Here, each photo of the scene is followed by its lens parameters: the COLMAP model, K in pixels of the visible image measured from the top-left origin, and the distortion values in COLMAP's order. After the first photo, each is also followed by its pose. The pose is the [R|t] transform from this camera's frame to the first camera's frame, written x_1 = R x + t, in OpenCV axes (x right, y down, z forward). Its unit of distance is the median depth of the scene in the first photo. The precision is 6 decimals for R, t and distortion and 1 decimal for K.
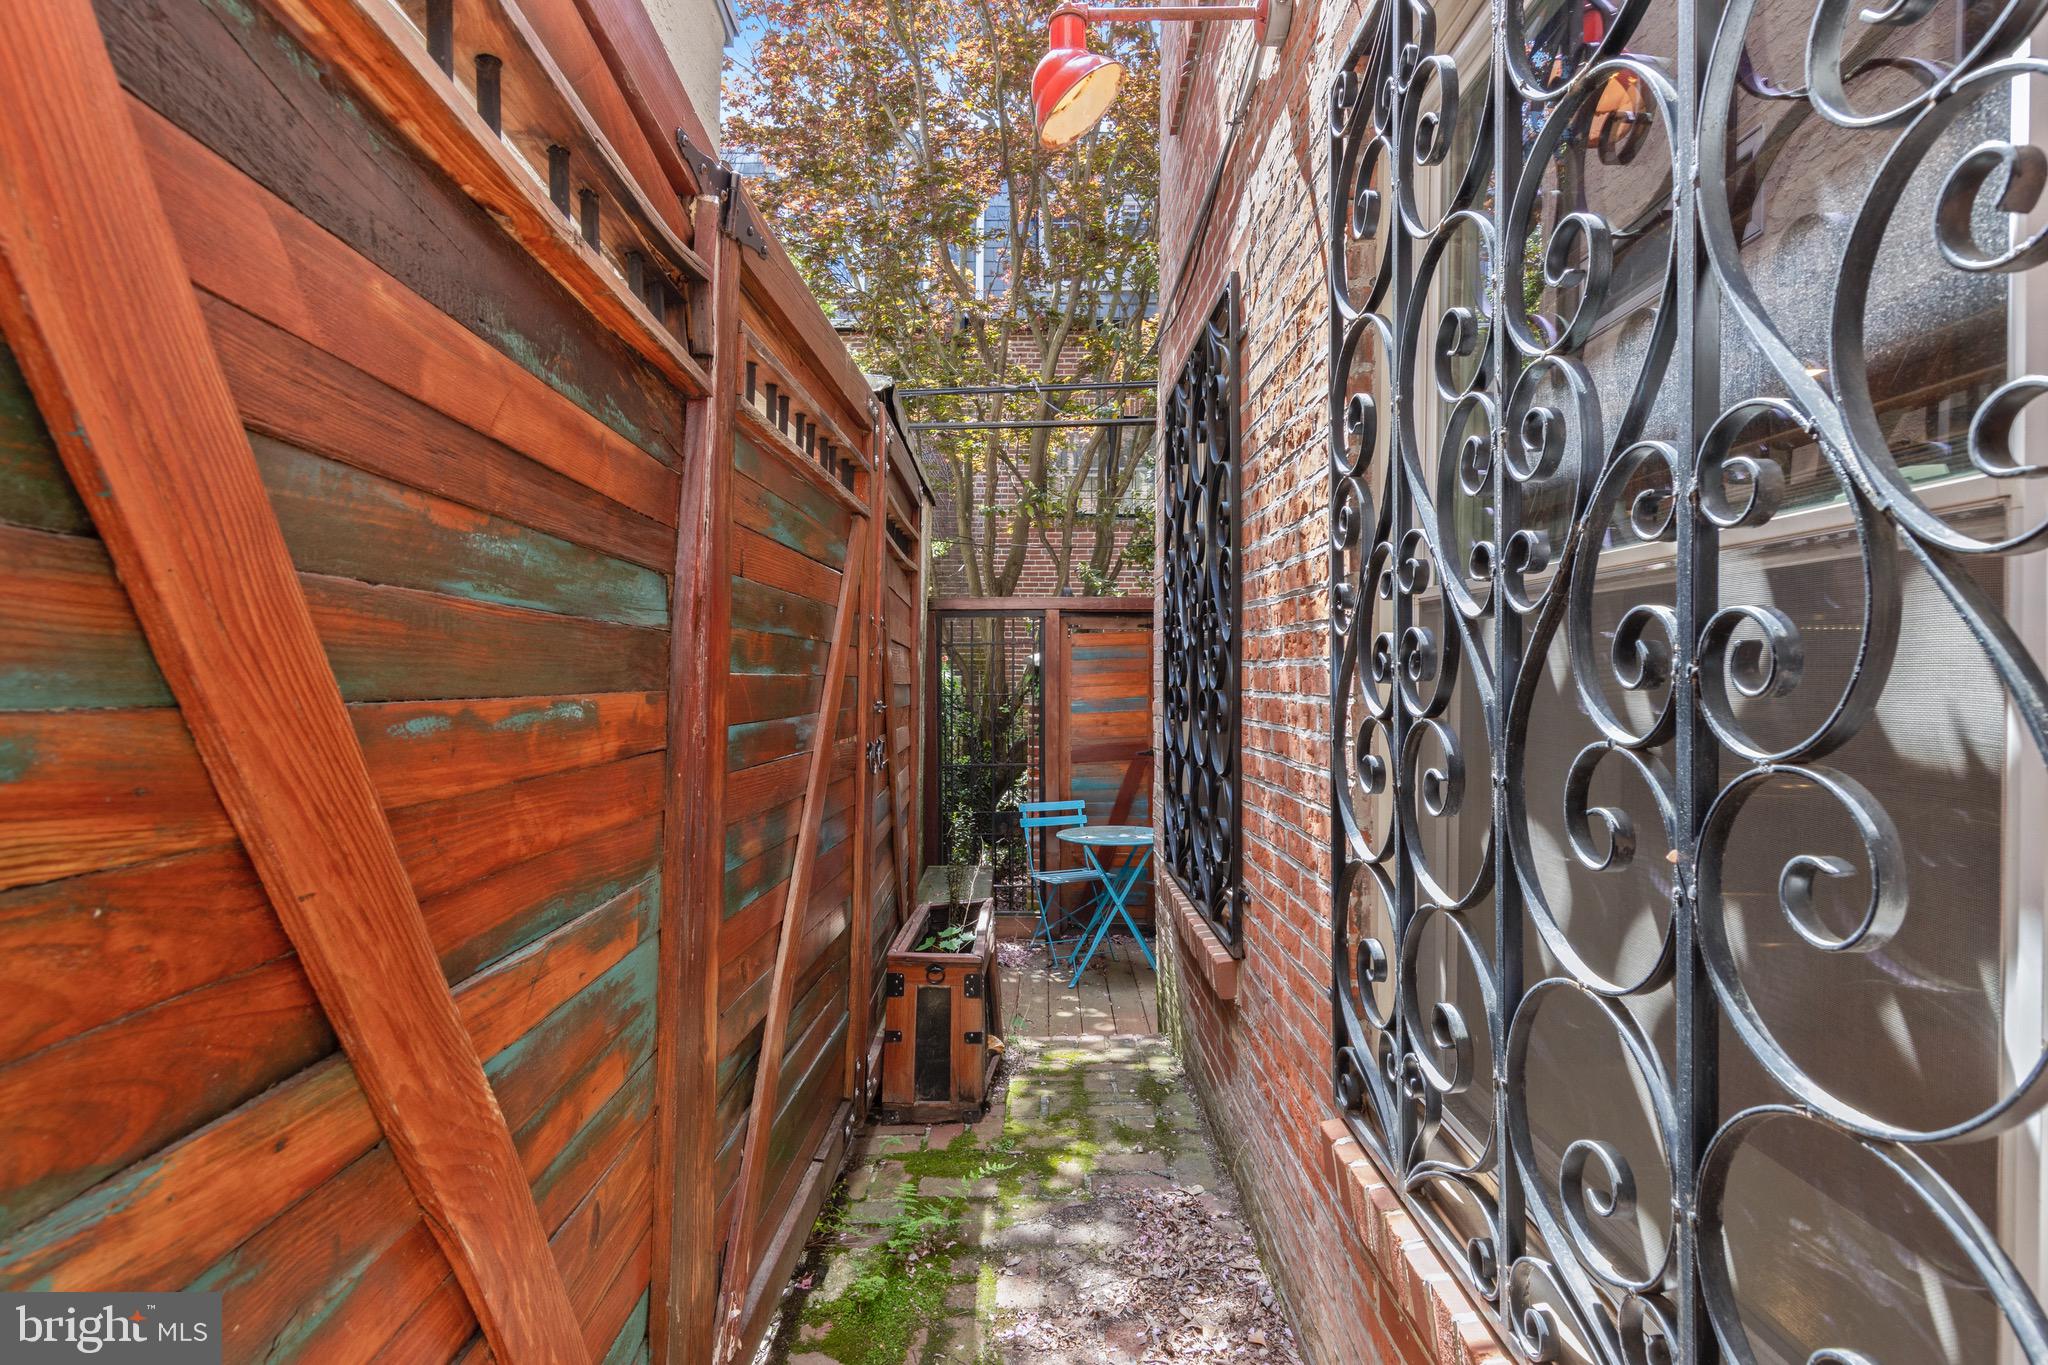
lens RADIAL K [[1048.1, 0, 1024.2], [0, 1048.1, 683.9], [0, 0, 1]] dist [0.011788, -0.003727]
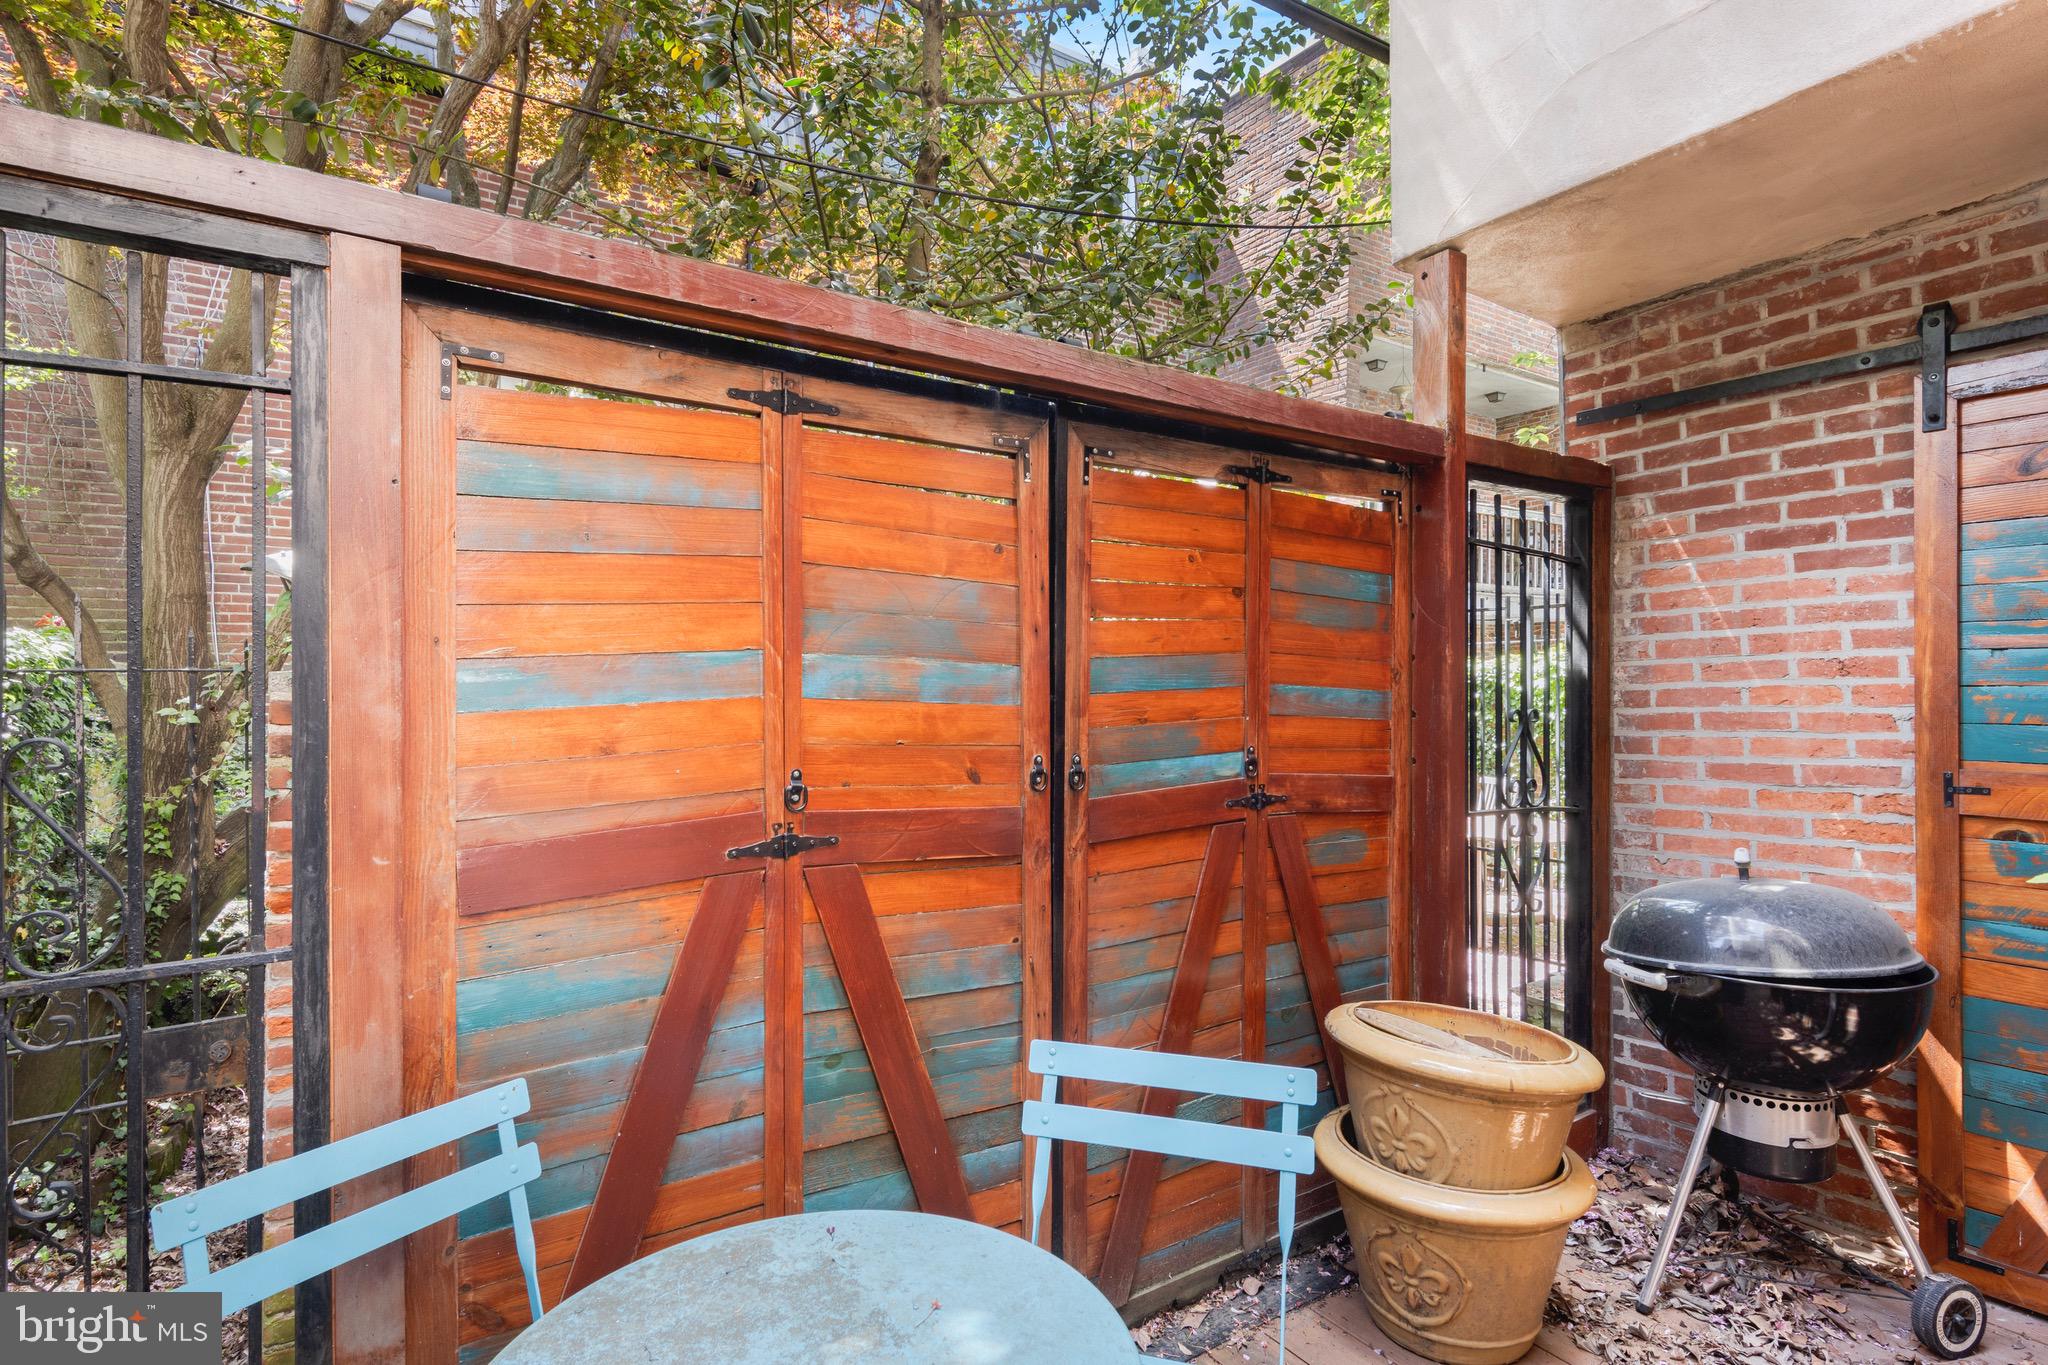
lens RADIAL K [[1048.1, 0, 1026.7], [0, 1048.1, 681.5], [0, 0, 1]] dist [0.011788, -0.003727]
pose [[0.838966, -0.009465, 0.544101, 0.023180], [0.003418, 0.999921, 0.012124, 0.016784], [-0.544173, -0.008312, 0.838932, 0.735689]]
